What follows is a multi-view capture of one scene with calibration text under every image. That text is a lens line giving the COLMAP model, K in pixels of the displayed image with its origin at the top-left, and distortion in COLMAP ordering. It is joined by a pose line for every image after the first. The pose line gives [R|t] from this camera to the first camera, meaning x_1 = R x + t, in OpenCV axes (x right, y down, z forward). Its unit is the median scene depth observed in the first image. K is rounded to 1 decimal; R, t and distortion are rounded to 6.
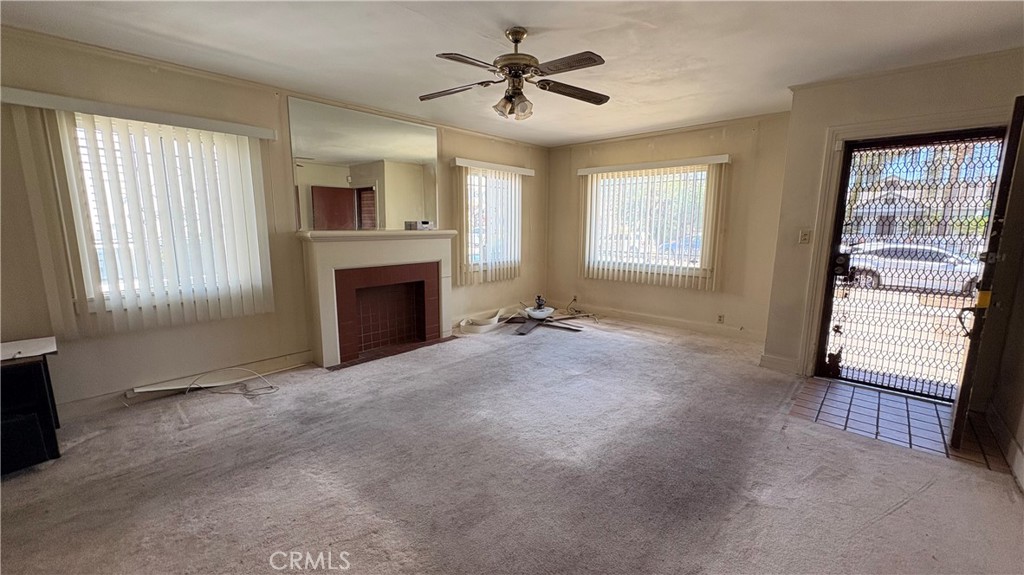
lens RADIAL K [[405.9, 0, 511.9], [0, 405.9, 289.5], [0, 0, 1]] dist [-0.002252, -0.000044]
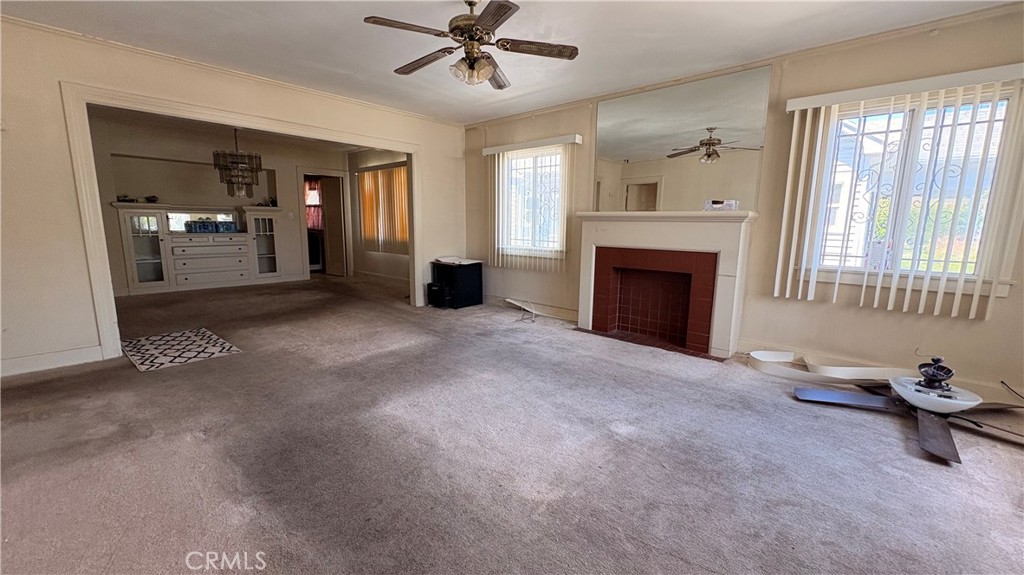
lens RADIAL K [[405.9, 0, 511.4], [0, 405.9, 287.1], [0, 0, 1]] dist [-0.002252, -0.000044]
pose [[0.007125, 0.150542, -0.988578, 0.684041], [-0.174880, 0.973555, 0.146994, -0.061511], [0.984564, 0.171835, 0.033263, 0.731721]]
